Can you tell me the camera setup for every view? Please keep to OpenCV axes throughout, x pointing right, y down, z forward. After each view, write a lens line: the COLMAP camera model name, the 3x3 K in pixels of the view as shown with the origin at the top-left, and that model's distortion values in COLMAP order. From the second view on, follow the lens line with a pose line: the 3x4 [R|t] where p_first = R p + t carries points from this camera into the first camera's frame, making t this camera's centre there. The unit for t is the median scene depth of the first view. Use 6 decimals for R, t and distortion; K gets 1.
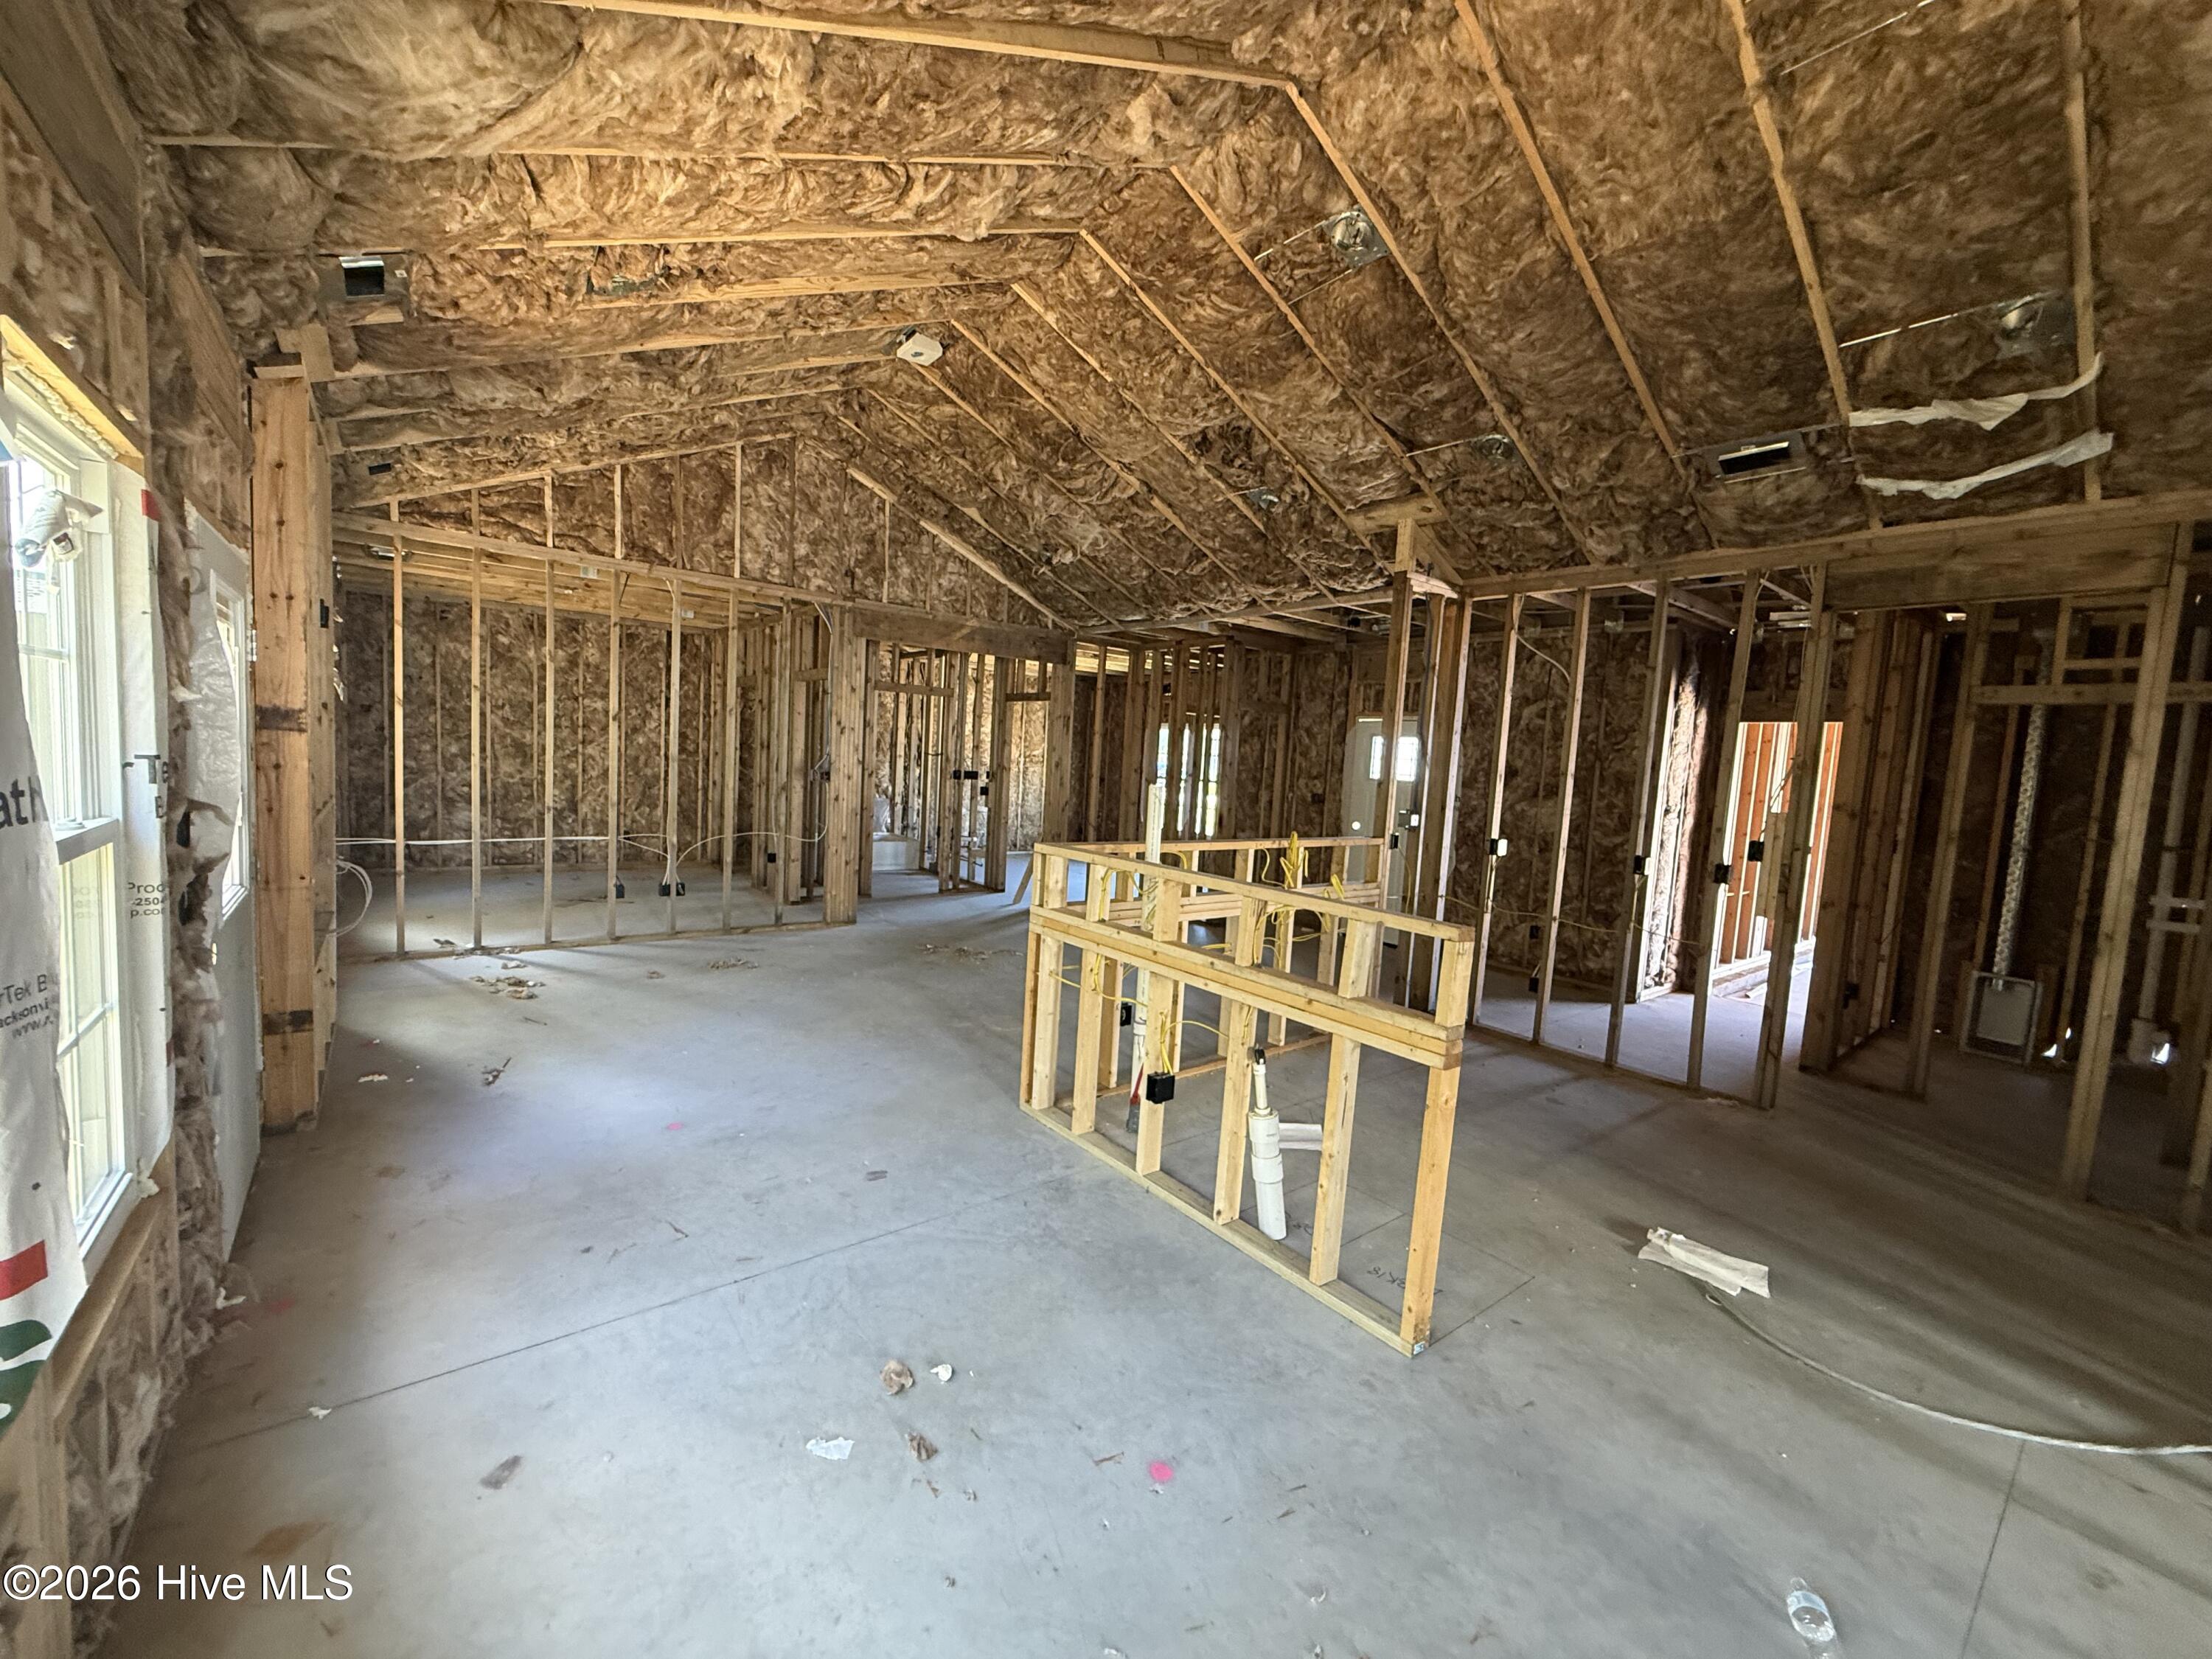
lens RADIAL K [[881.5, 0, 1106.2], [0, 881.5, 830.3], [0, 0, 1]] dist [-0.000916, -0.000011]
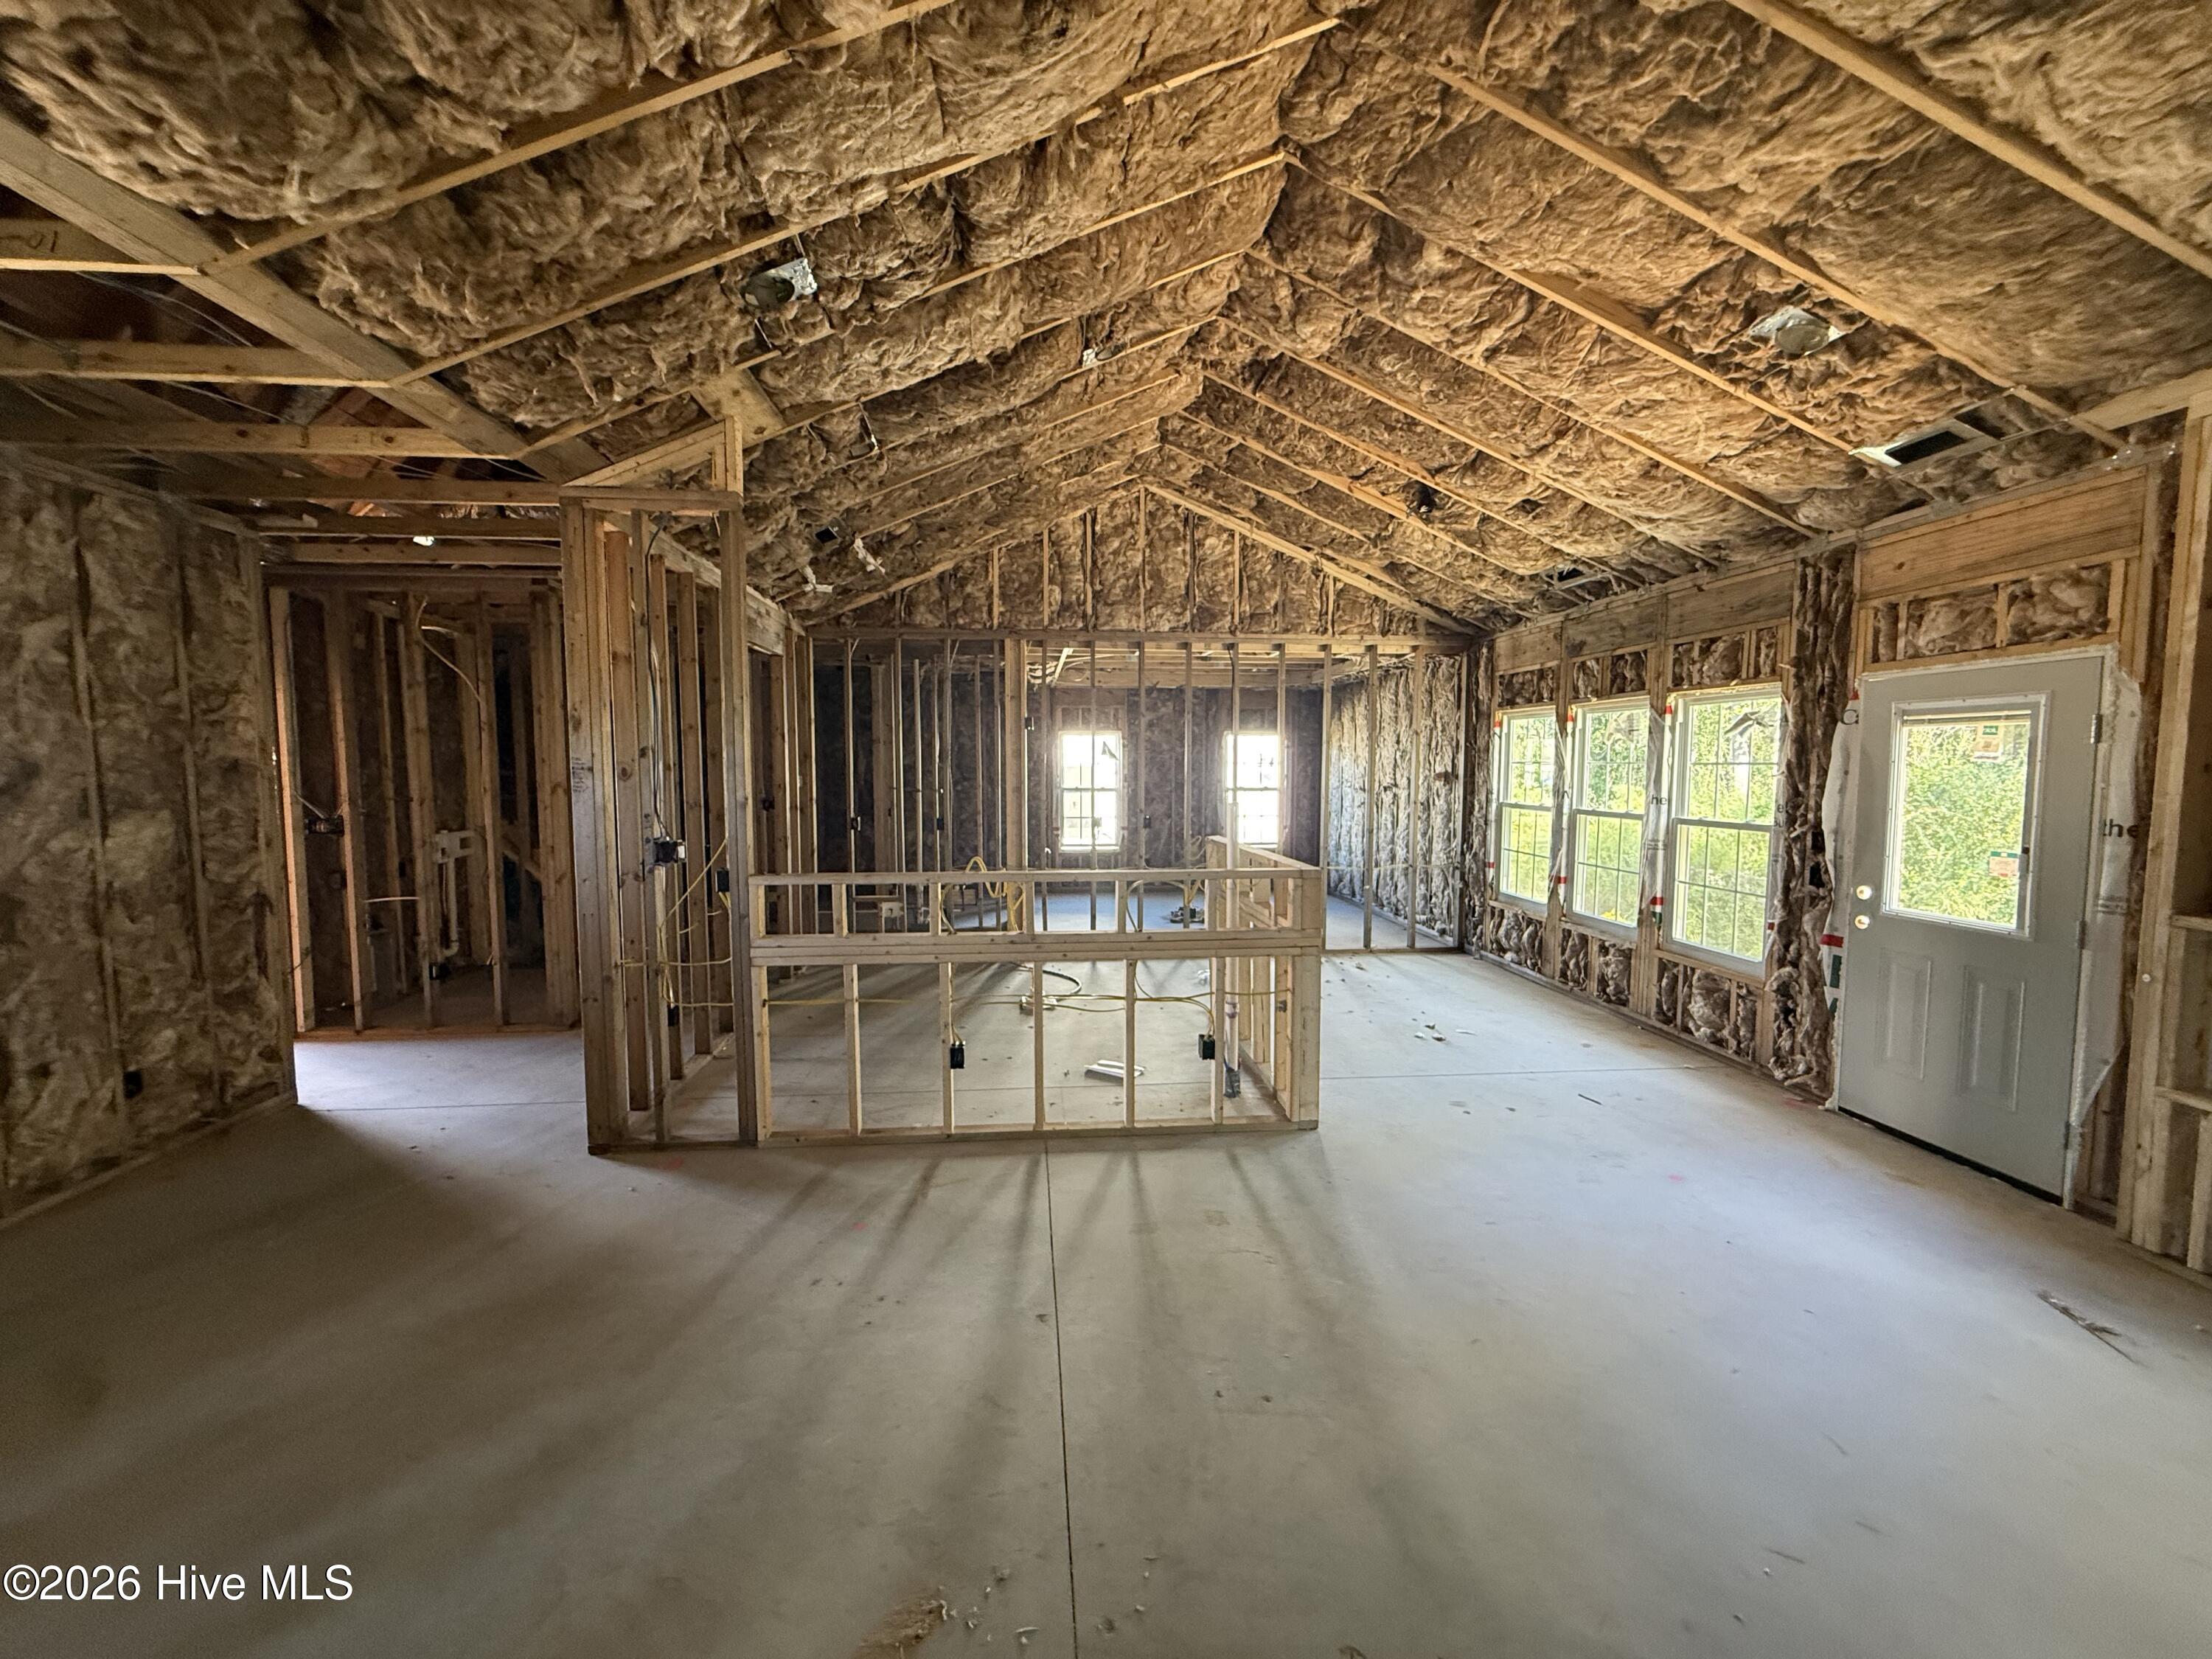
lens RADIAL K [[881.5, 0, 1110.2], [0, 881.5, 829.9], [0, 0, 1]] dist [-0.000916, -0.000011]
pose [[-0.834337, -0.094895, 0.543025, -0.238362], [0.000451, 0.984954, 0.172816, -0.114649], [-0.551254, 0.144432, -0.821741, 1.094293]]
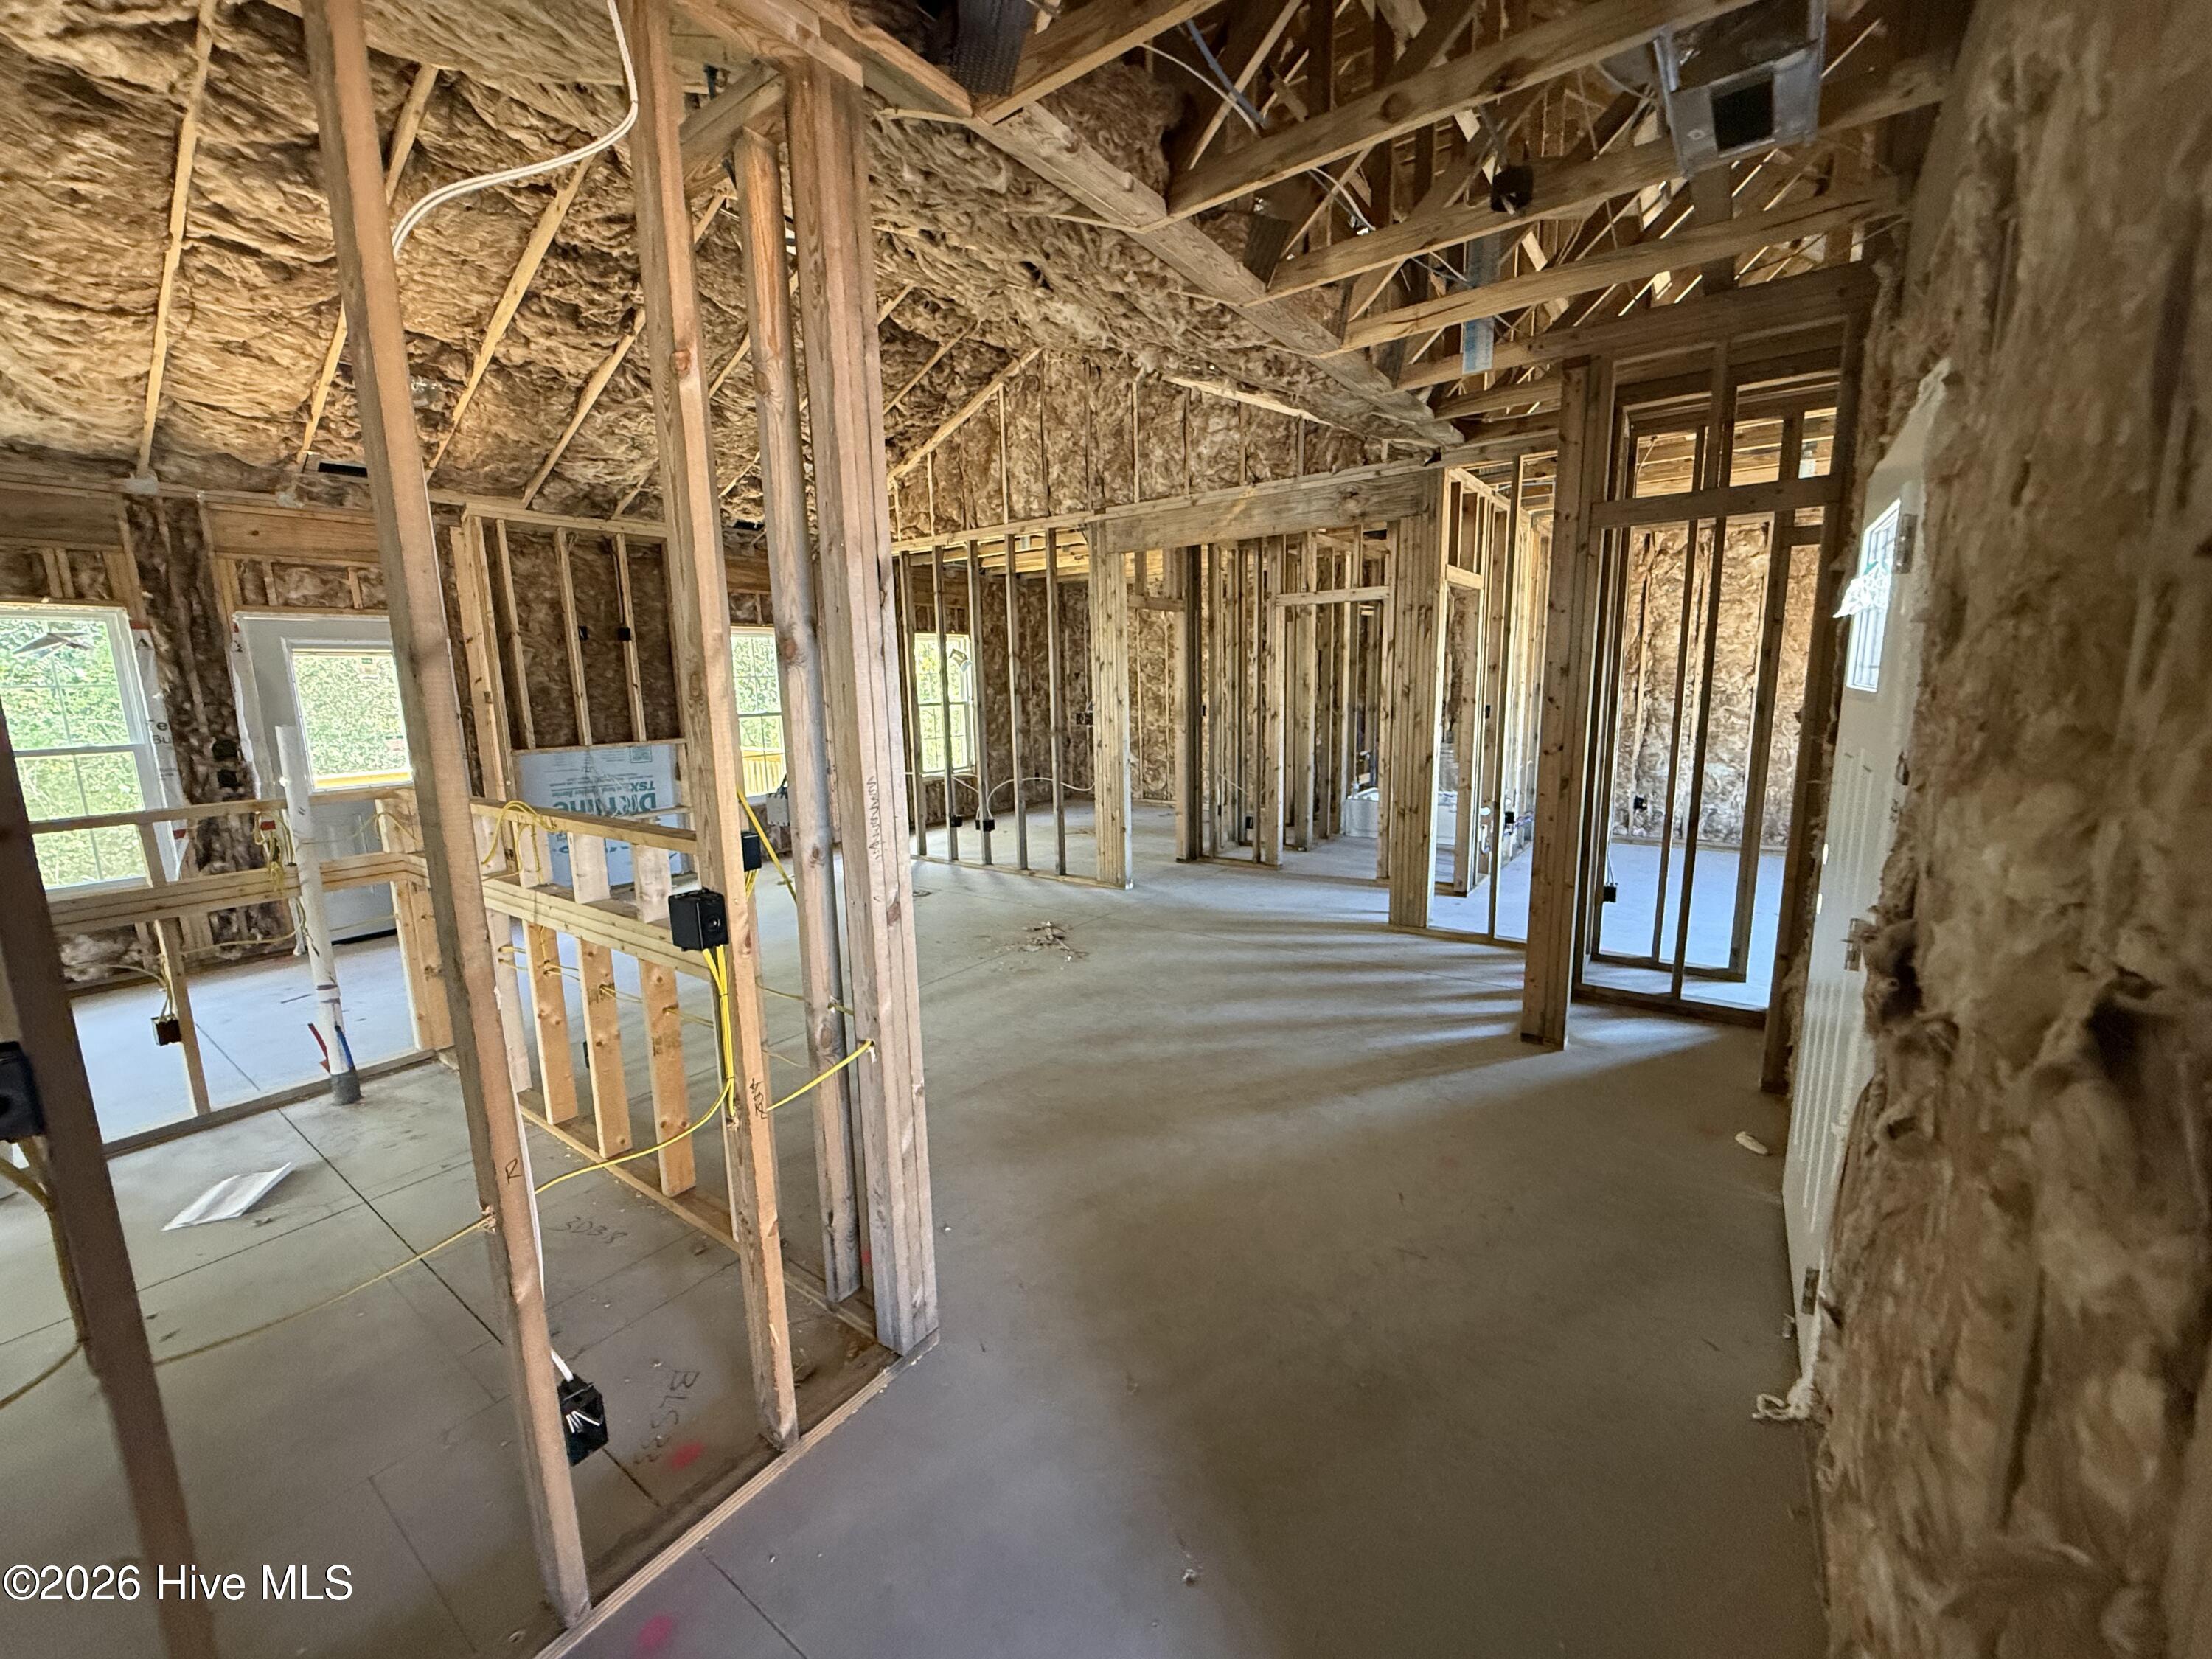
lens RADIAL K [[881.5, 0, 1105.9], [0, 881.5, 830.1], [0, 0, 1]] dist [-0.000916, -0.000011]
pose [[0.261053, 0.100789, -0.960048, 0.598763], [-0.045598, 0.994712, 0.092029, -0.033895], [0.964247, 0.019751, 0.264268, 0.826065]]
